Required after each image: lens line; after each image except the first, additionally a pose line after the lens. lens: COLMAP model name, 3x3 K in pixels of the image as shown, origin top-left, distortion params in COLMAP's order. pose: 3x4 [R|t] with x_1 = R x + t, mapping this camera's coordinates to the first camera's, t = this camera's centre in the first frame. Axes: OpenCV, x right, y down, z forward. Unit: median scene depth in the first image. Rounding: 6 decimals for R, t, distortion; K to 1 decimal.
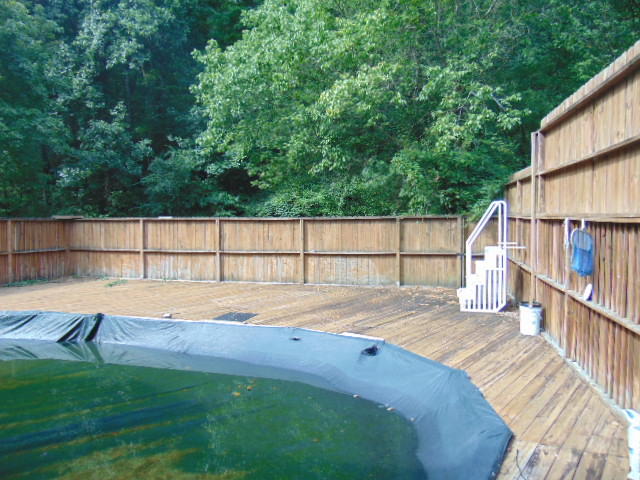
lens RADIAL K [[480.0, 0, 320.8], [0, 480.0, 238.3], [0, 0, 1]] dist [-0.039344, 0.066908]
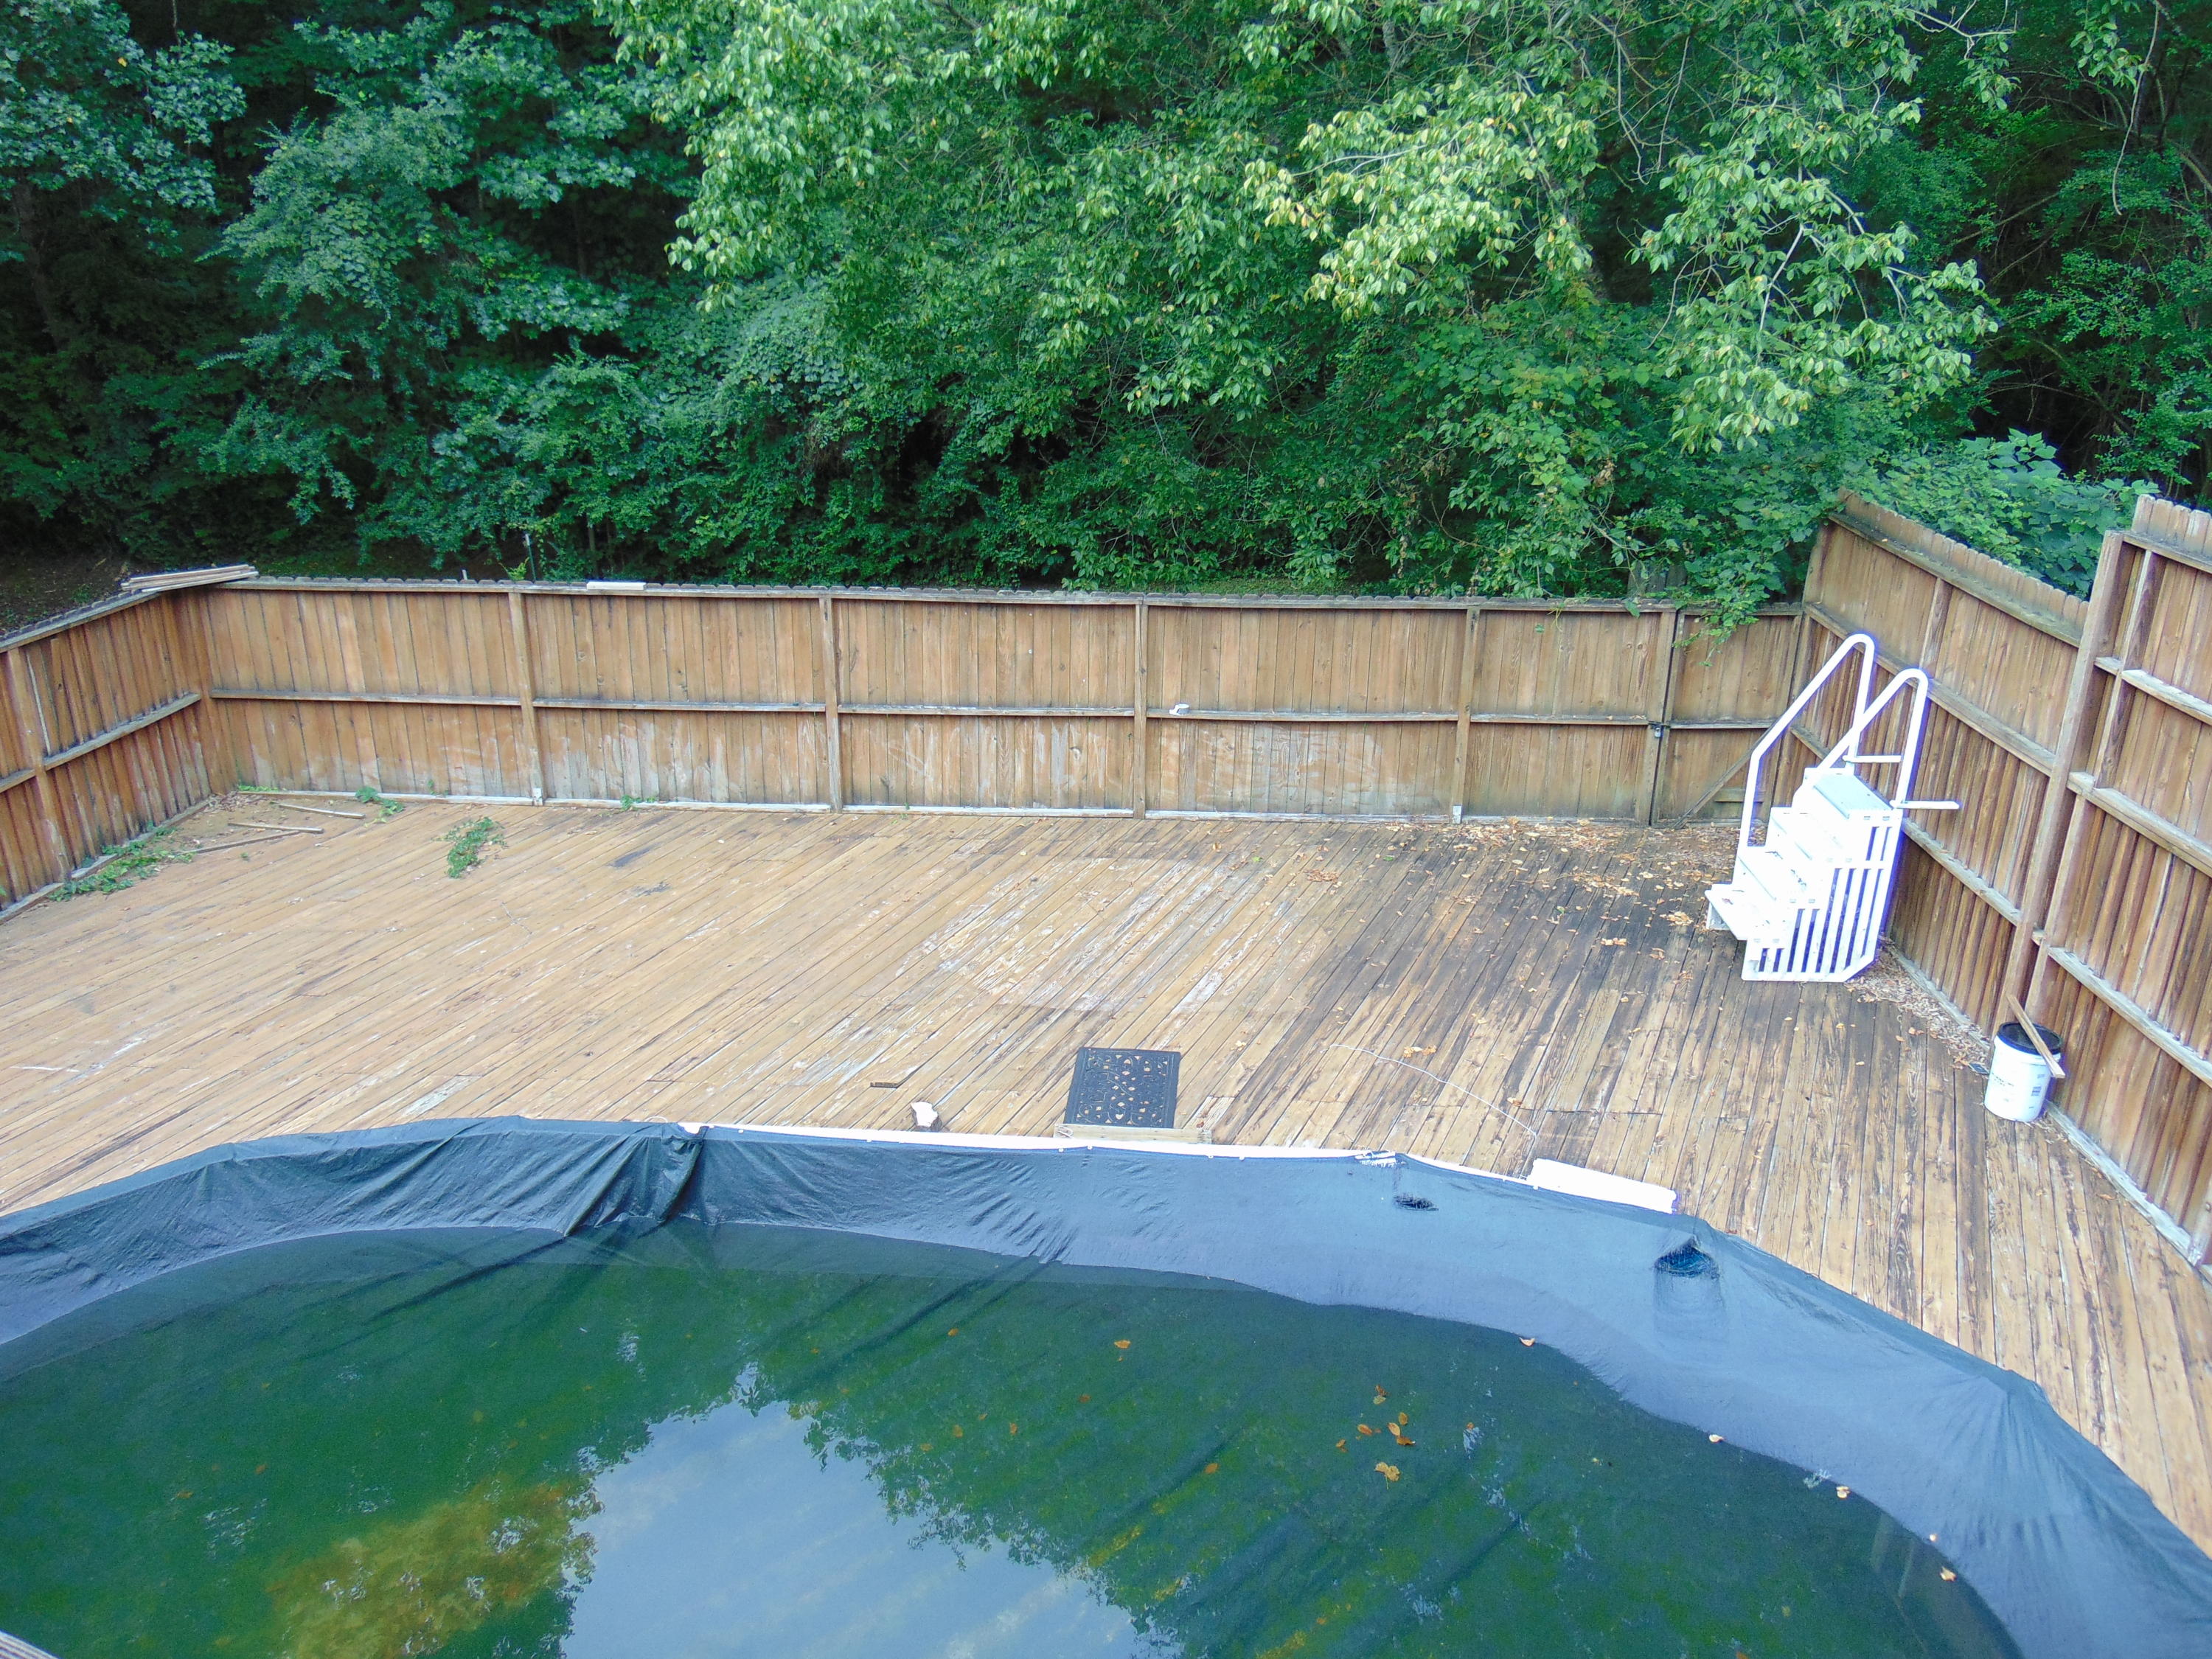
lens RADIAL K [[1659.0, 0, 1108.7], [0, 1659.0, 823.7], [0, 0, 1]] dist [-0.039344, 0.066908]
pose [[0.975116, -0.064564, 0.212084, -0.286538], [-0.007283, 0.946808, 0.321717, -0.240644], [-0.221574, -0.315256, 0.922778, 0.040579]]
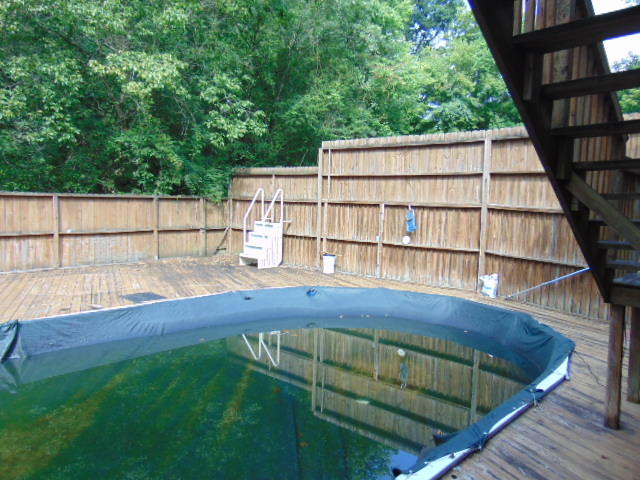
lens RADIAL K [[489.0, 0, 320.0], [0, 489.0, 240.0], [0, 0, 1]] dist [-0.013519, 0.069270]
pose [[0.468768, -0.054762, 0.881622, -0.625991], [0.009737, 0.998336, 0.056834, -0.004780], [-0.883268, -0.018057, 0.468521, 0.146016]]
